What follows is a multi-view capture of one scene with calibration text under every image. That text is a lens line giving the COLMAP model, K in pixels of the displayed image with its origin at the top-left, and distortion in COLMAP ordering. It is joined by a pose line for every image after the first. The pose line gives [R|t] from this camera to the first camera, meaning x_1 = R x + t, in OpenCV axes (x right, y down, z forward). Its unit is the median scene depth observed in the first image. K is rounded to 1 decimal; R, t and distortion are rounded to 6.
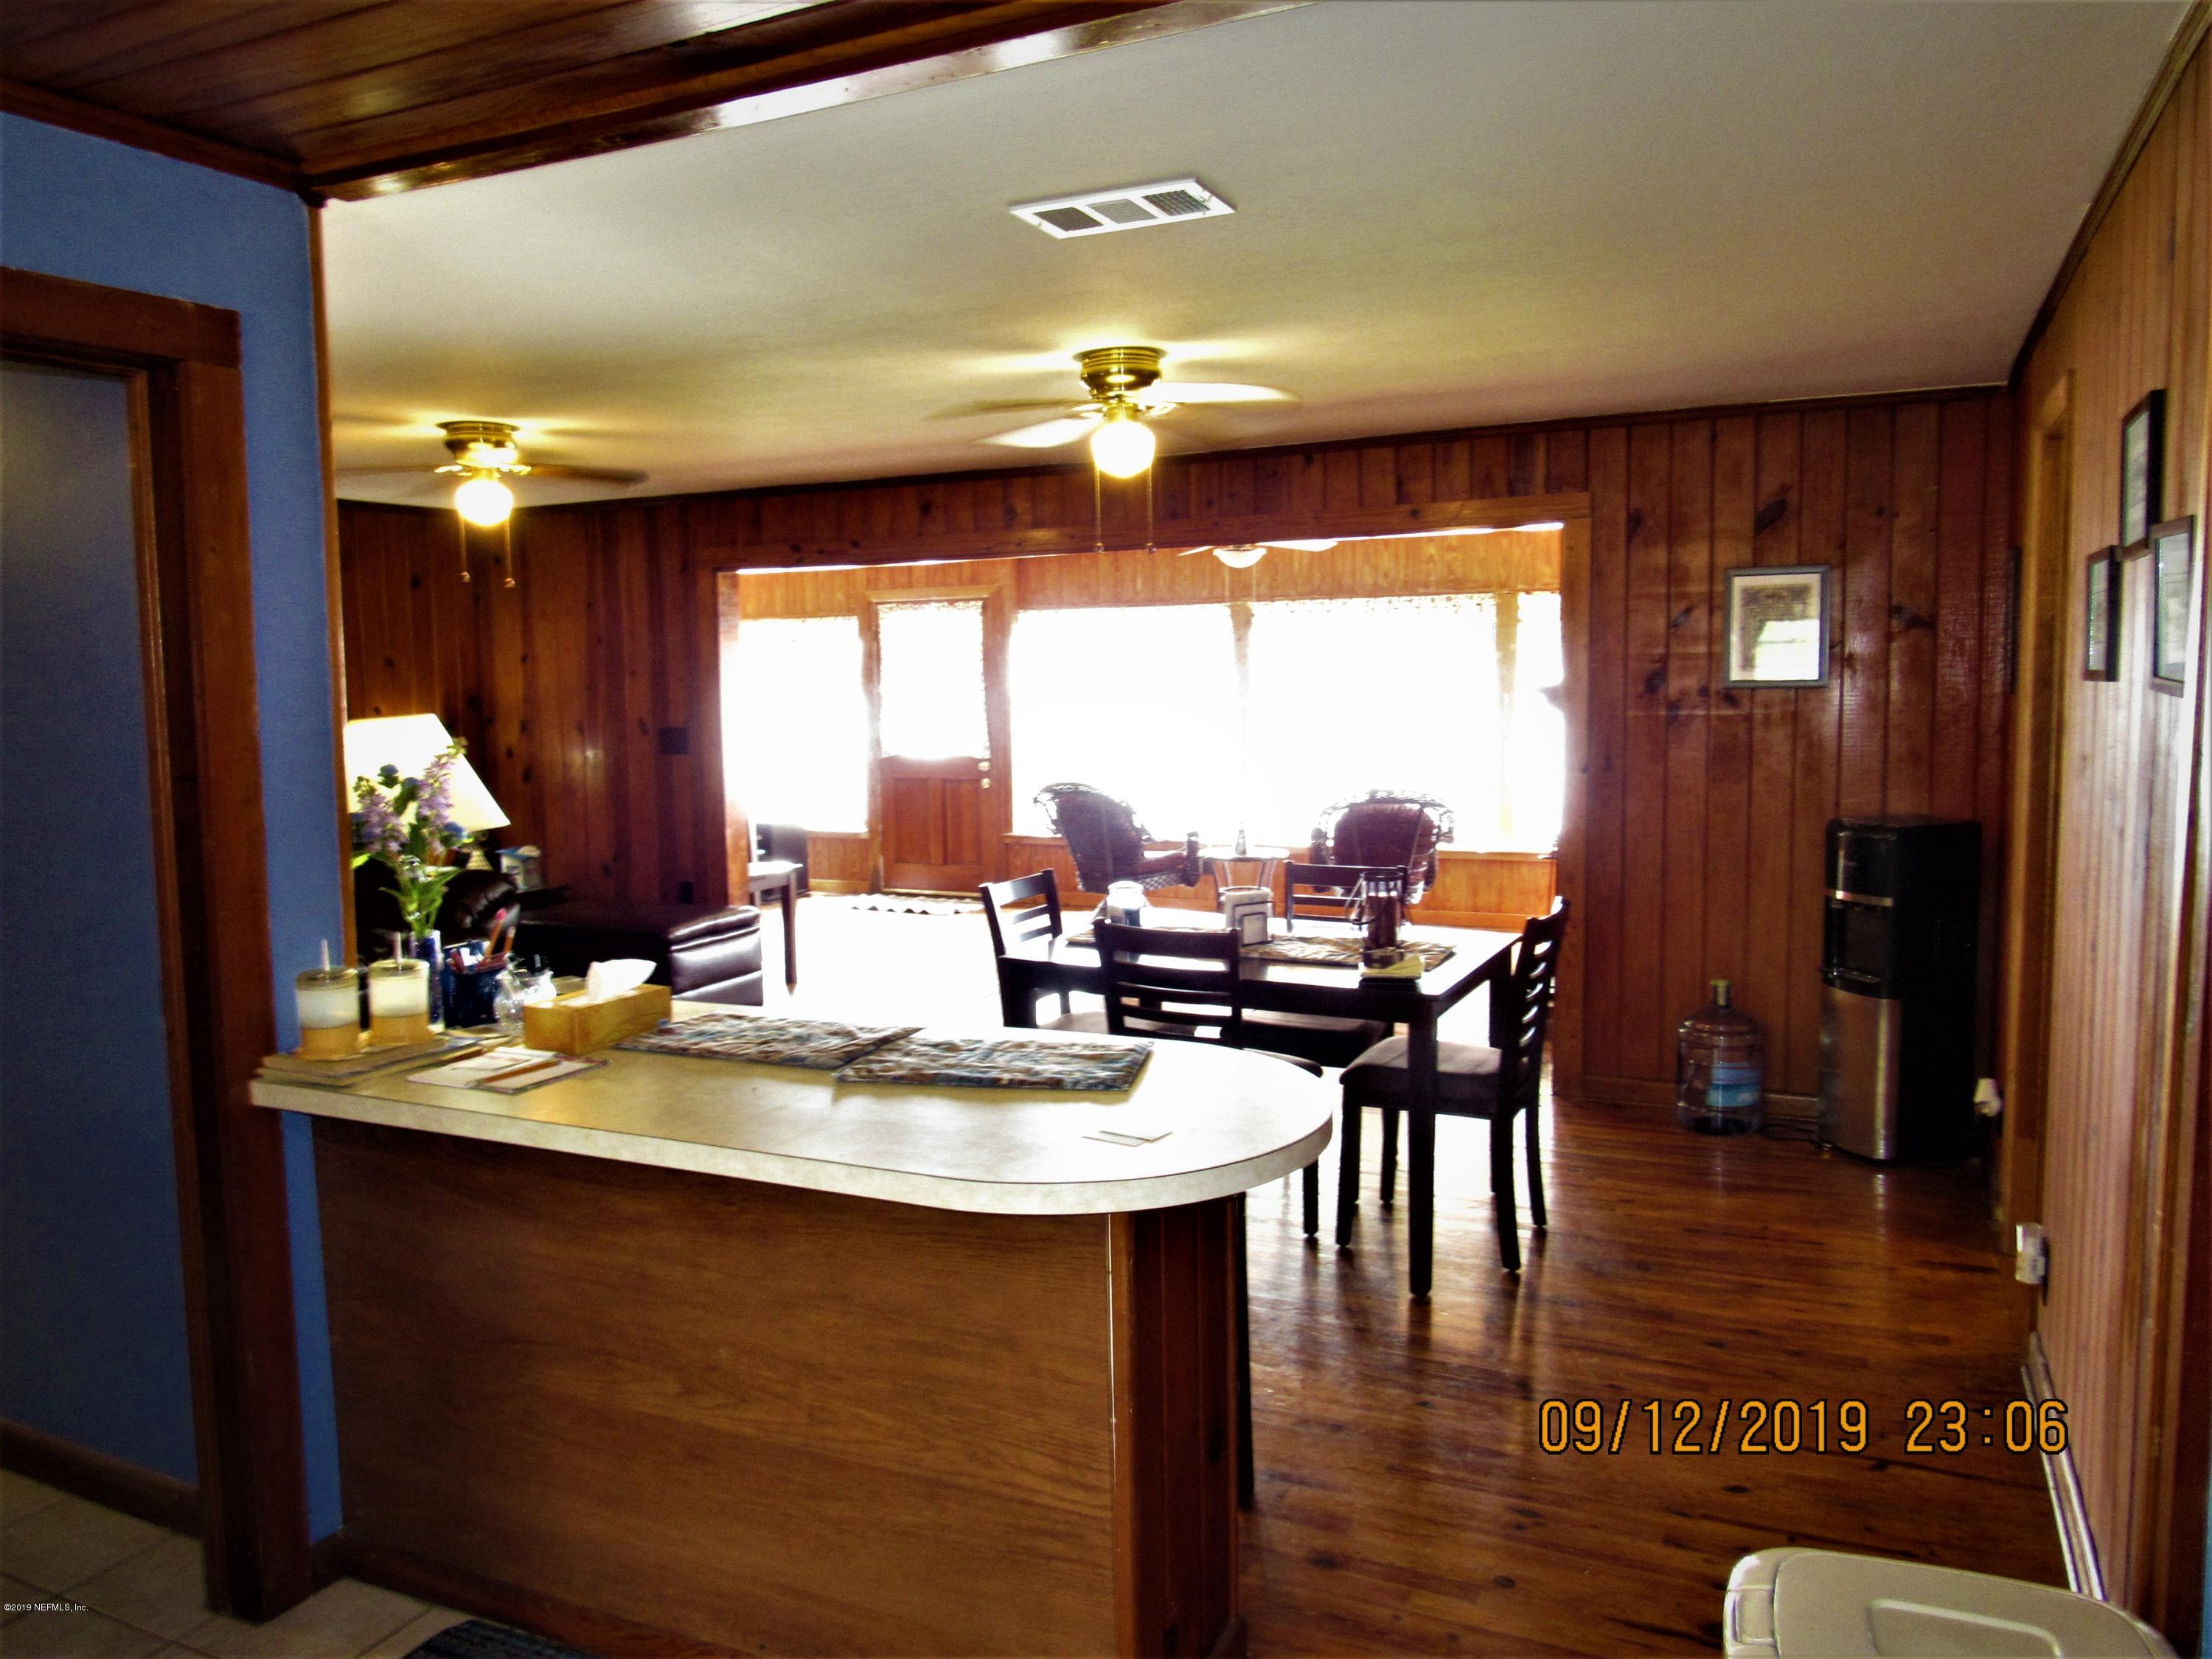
lens RADIAL K [[1596.4, 0, 1106.0], [0, 1596.4, 829.5], [0, 0, 1]] dist [-0.026982, 0.011526]
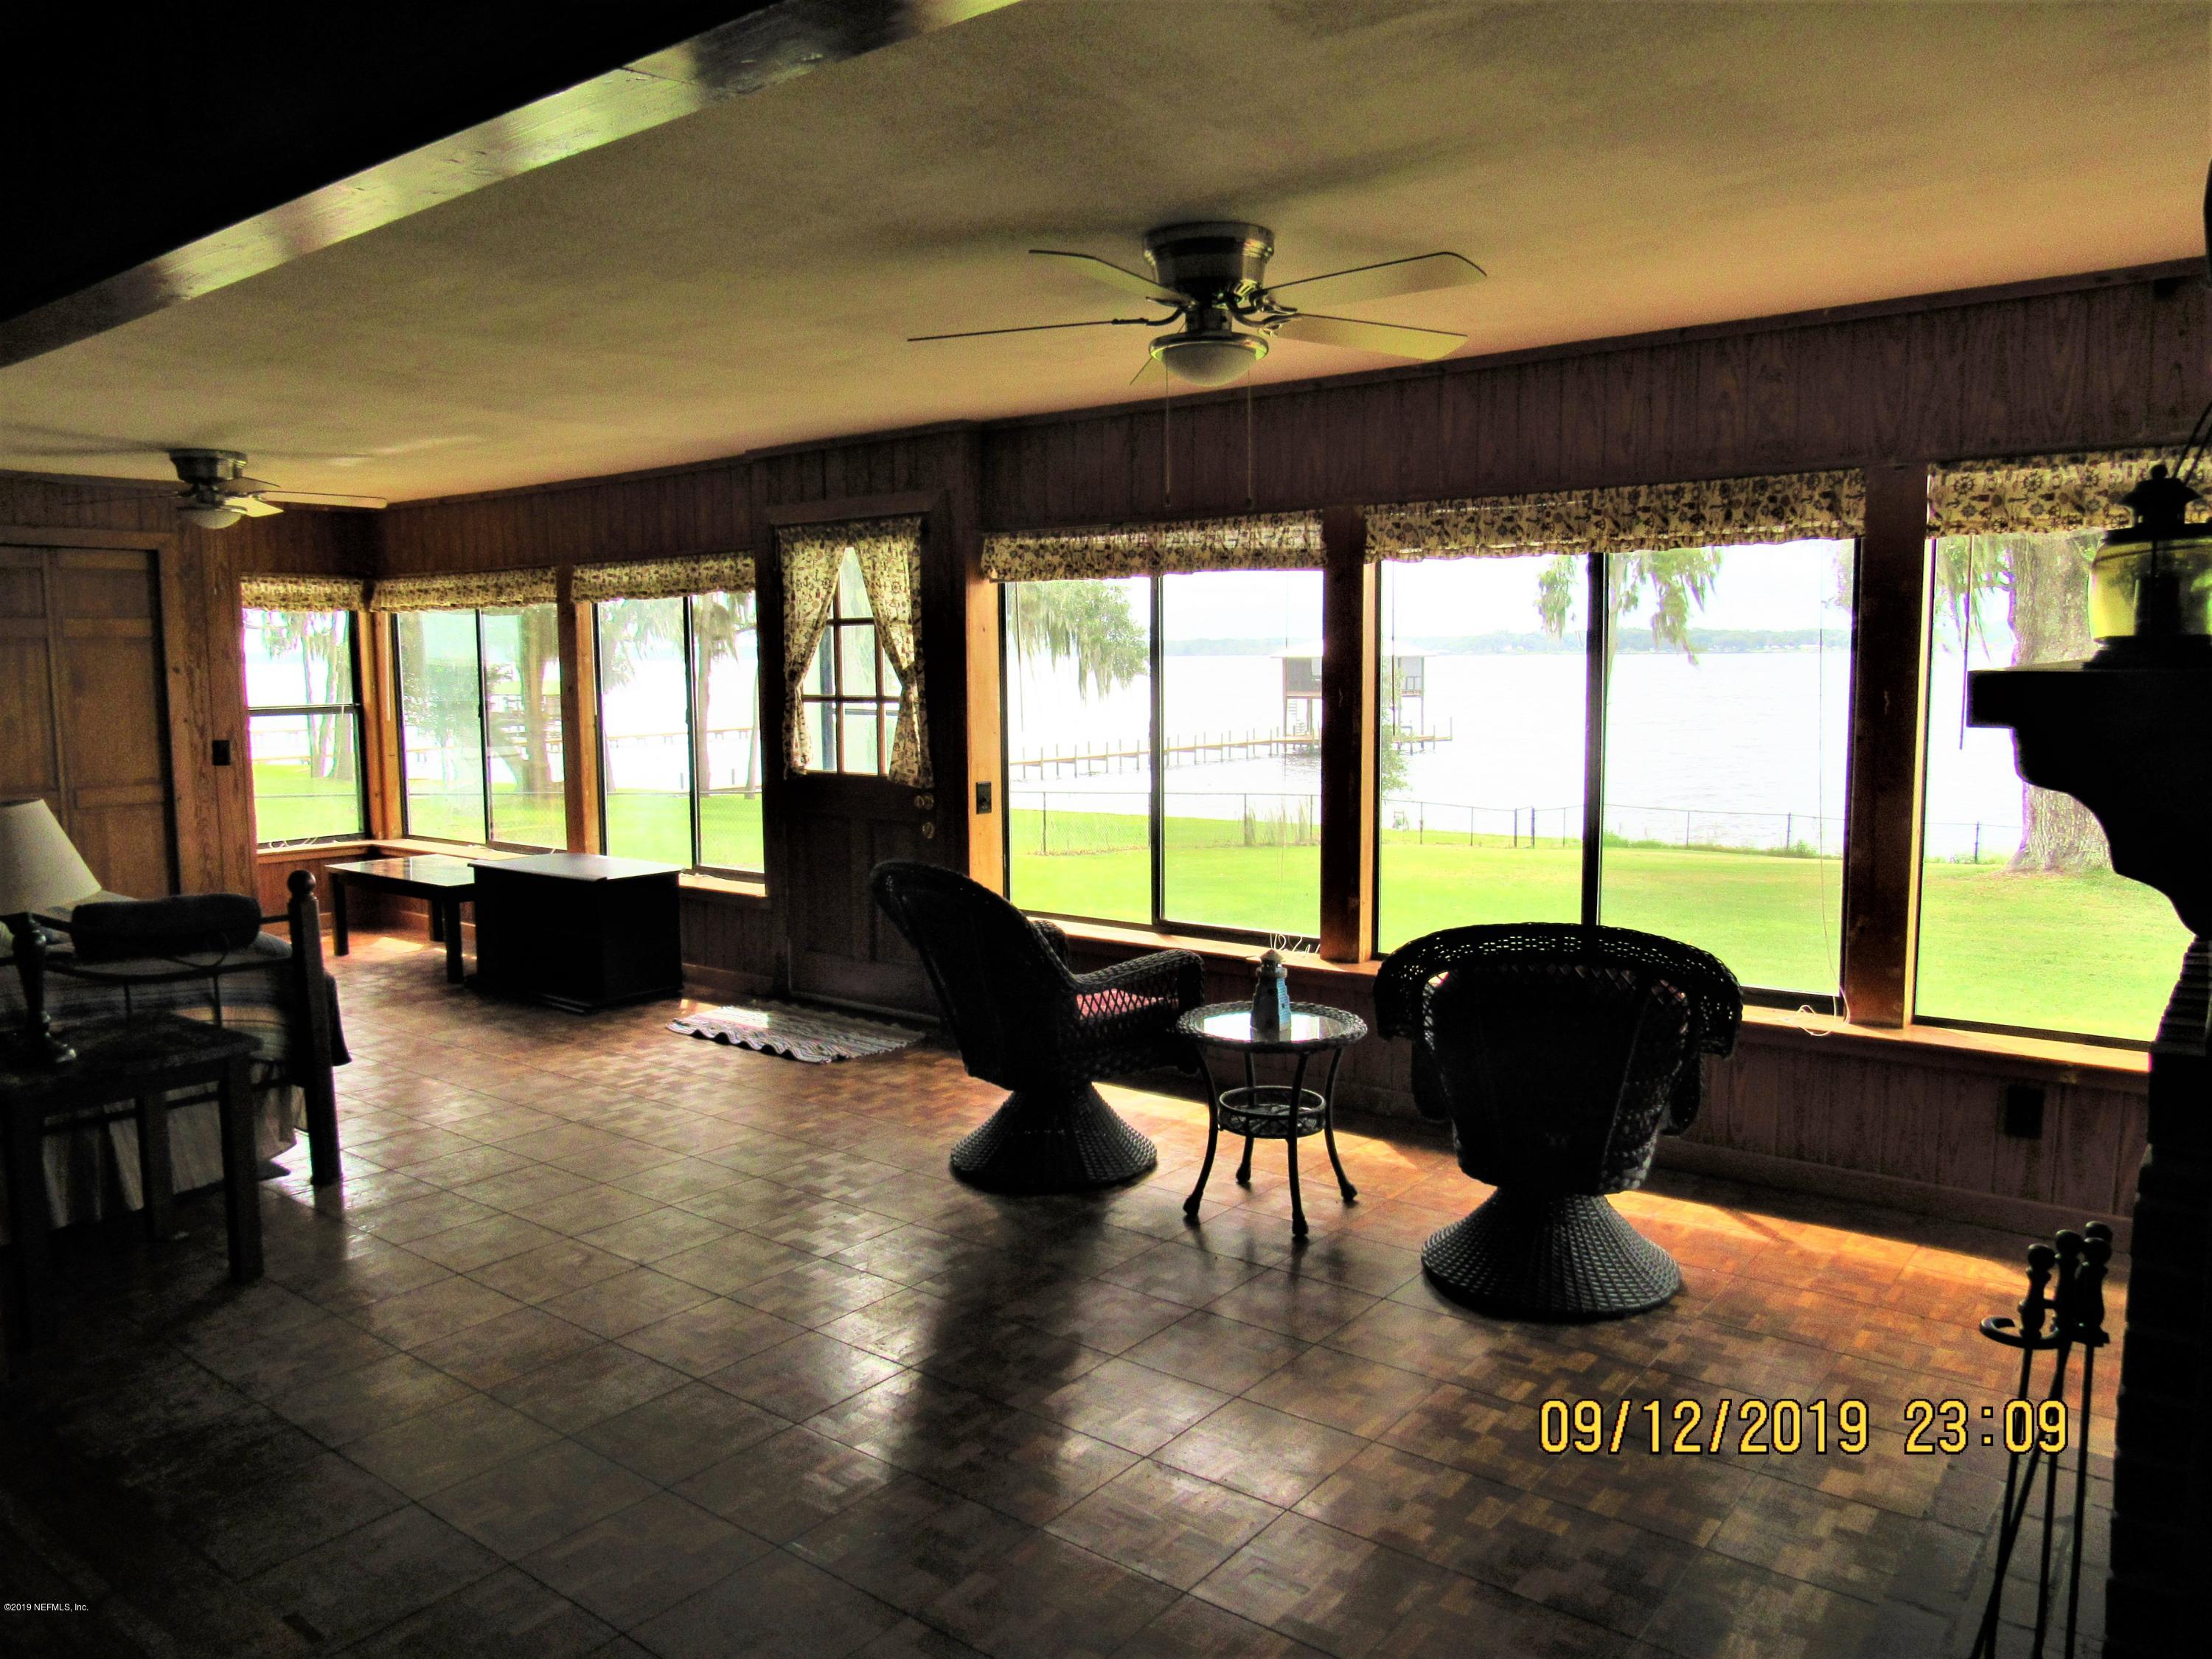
lens RADIAL K [[1591.8, 0, 1106.0], [0, 1591.8, 829.5], [0, 0, 1]] dist [0.000252, 0.000066]
pose [[0.978688, 0.026435, -0.203643, 0.110328], [-0.022481, 0.999512, 0.021705, -0.043869], [0.204117, -0.016664, 0.978805, 0.443631]]
